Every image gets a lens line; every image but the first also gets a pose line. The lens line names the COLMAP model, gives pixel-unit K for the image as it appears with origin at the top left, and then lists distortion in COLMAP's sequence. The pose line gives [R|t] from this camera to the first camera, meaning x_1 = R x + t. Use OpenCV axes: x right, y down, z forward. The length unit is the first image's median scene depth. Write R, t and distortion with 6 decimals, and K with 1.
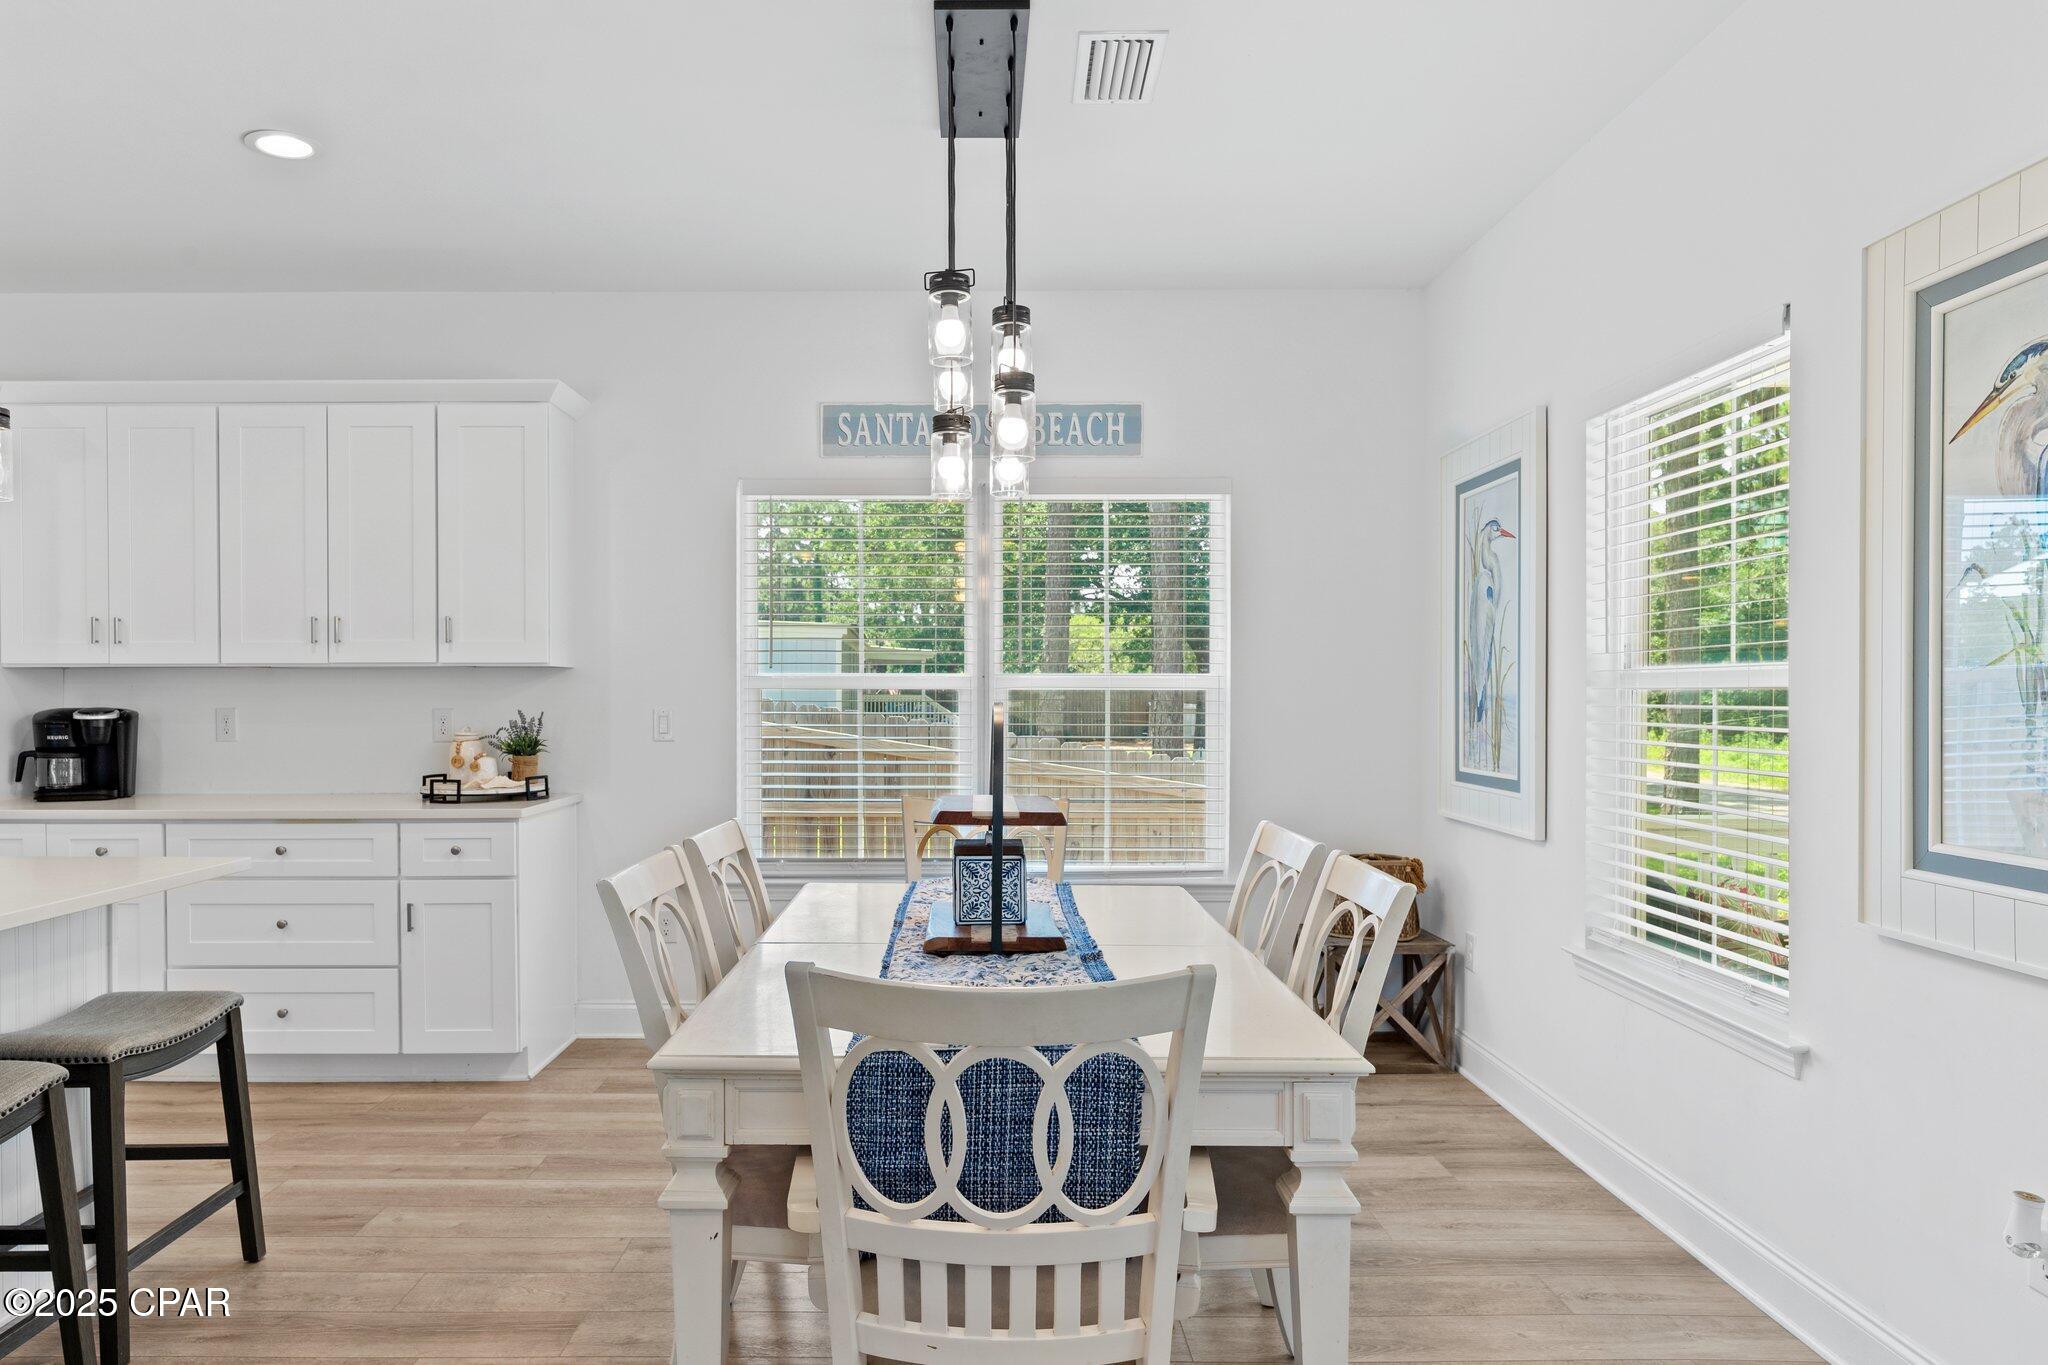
lens RADIAL K [[1307.8, 0, 961.3], [0, 1307.8, 696.7], [0, 0, 1]] dist [-0.005619, 0.000493]
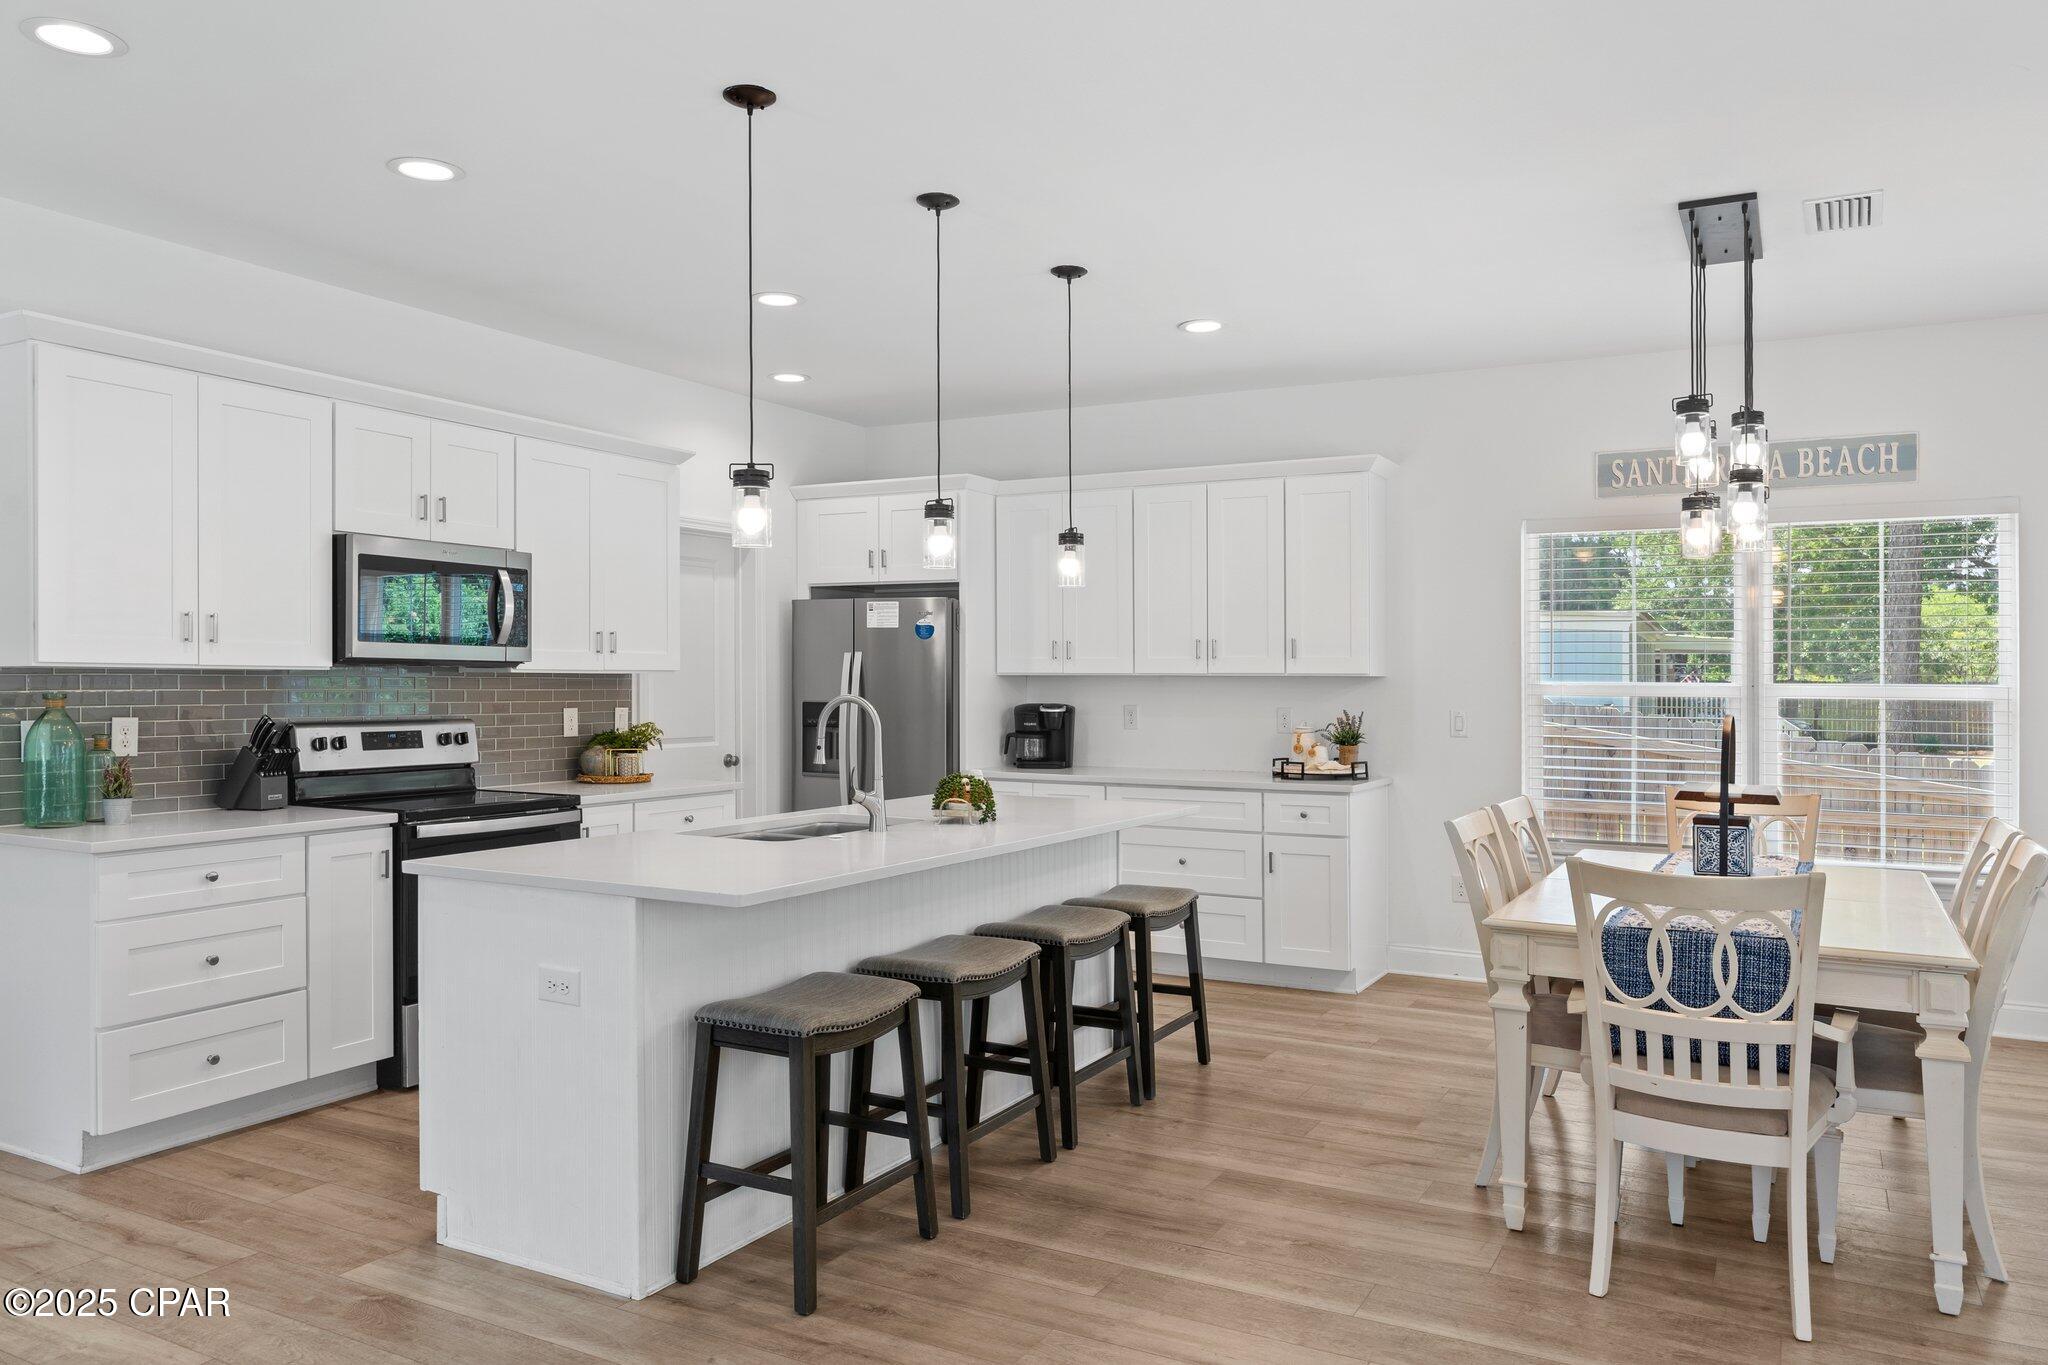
lens RADIAL K [[1423.4, 0, 1020.8], [0, 1423.4, 650.6], [0, 0, 1]] dist [-0.002065, 0.001934]
pose [[0.878609, -0.004405, -0.477522, 0.067292], [-0.007703, 0.999697, -0.023395, -0.017251], [0.477480, 0.024233, 0.878309, -0.511460]]
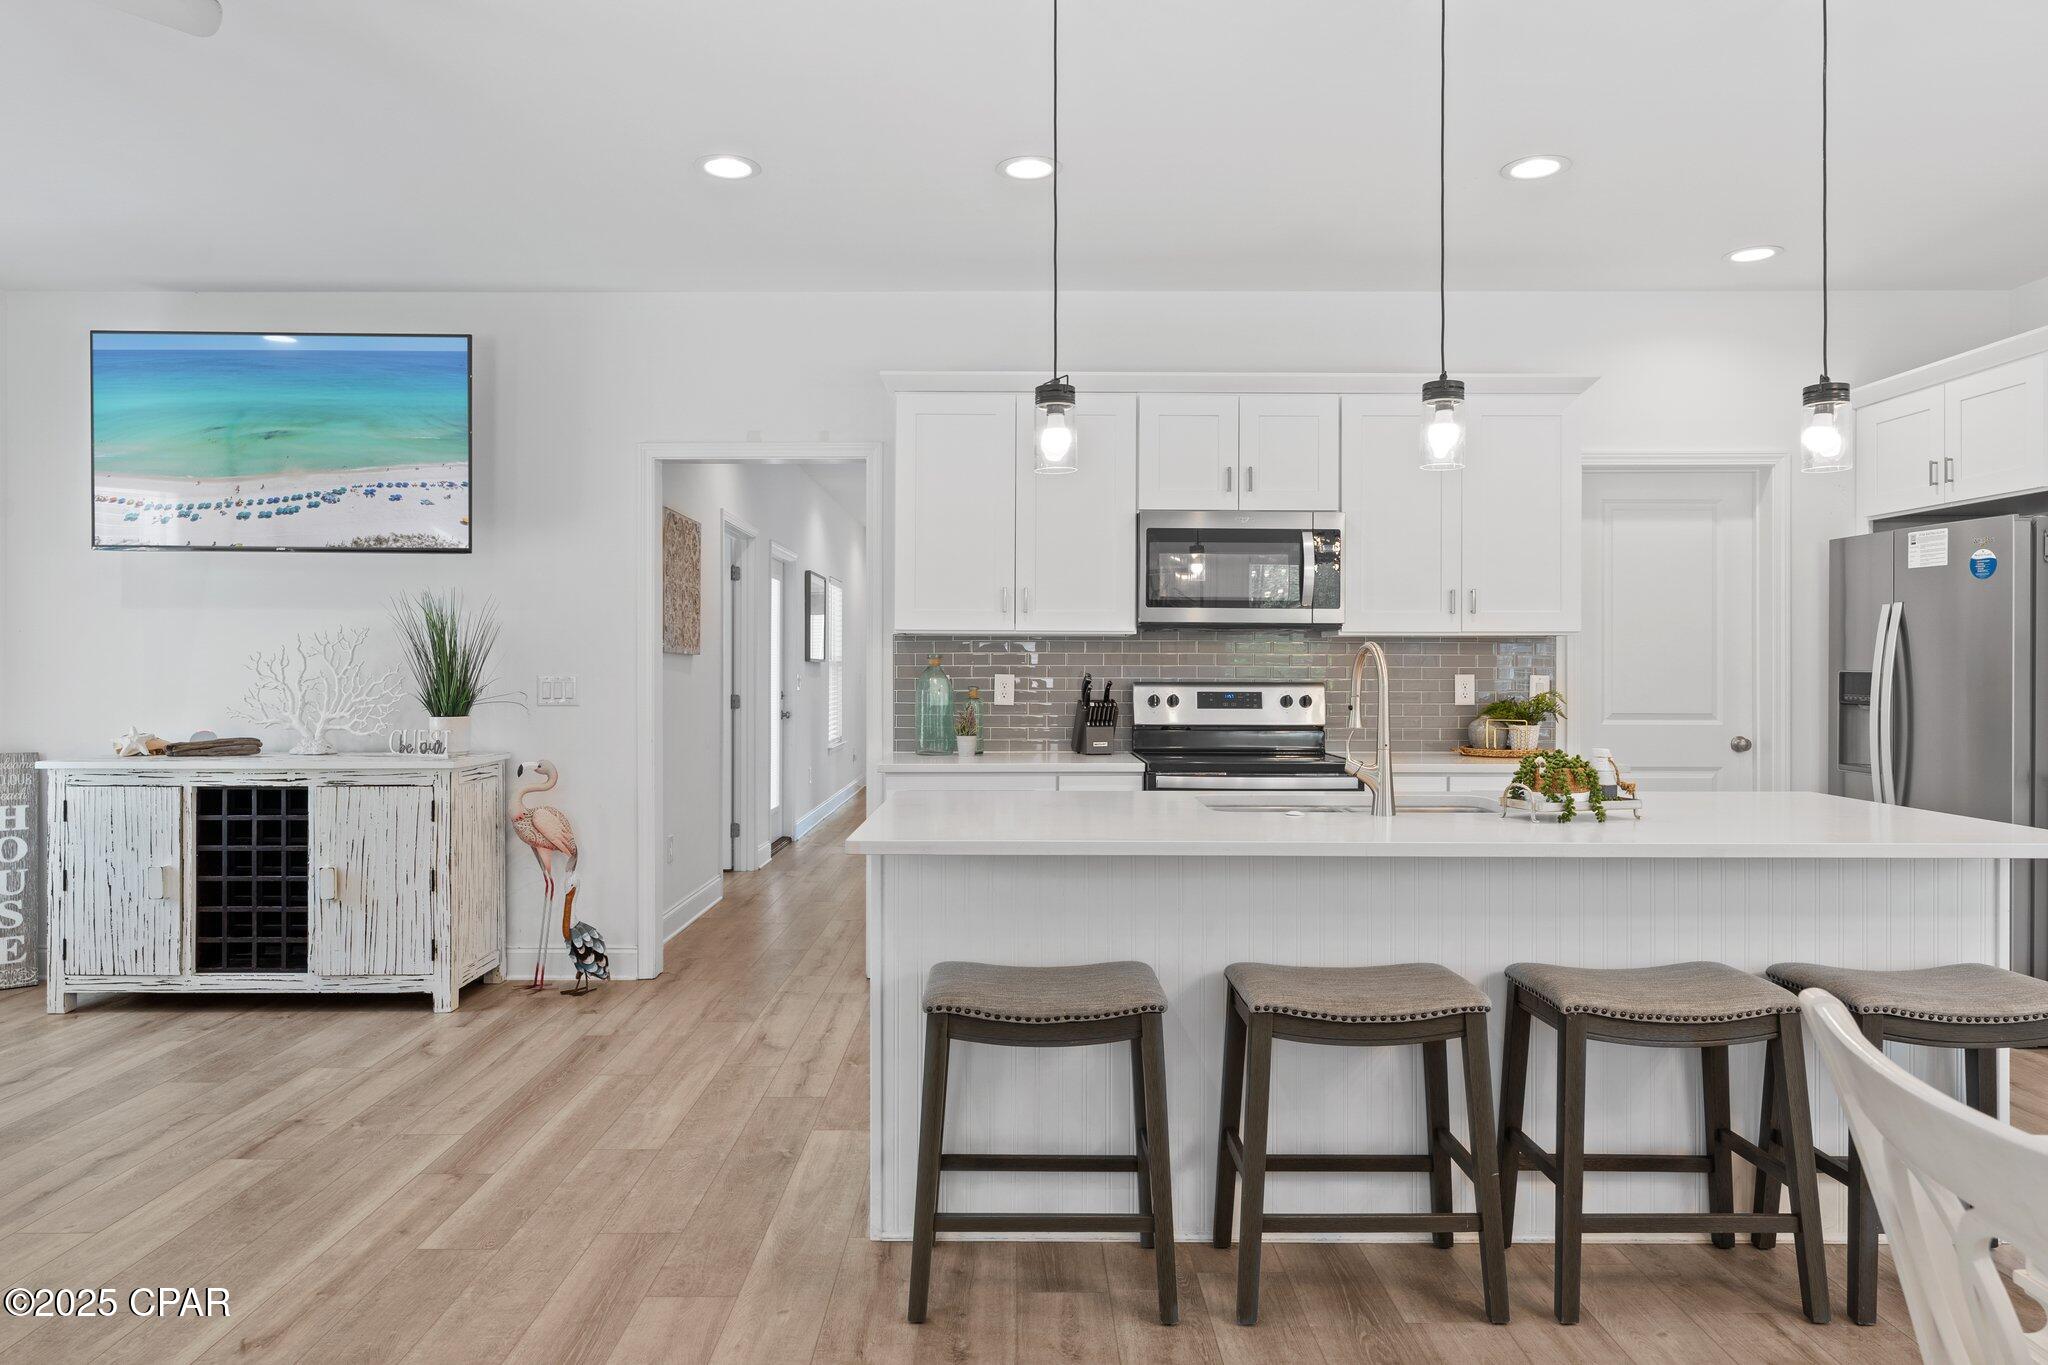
lens RADIAL K [[1307.8, 0, 1025.7], [0, 1307.8, 660.9], [0, 0, 1]] dist [-0.005619, 0.000493]
pose [[0.010038, -0.007043, -0.999925, 0.246313], [-0.005282, 0.999961, -0.007096, 0.014478], [0.999936, 0.005353, 0.010000, 0.248462]]
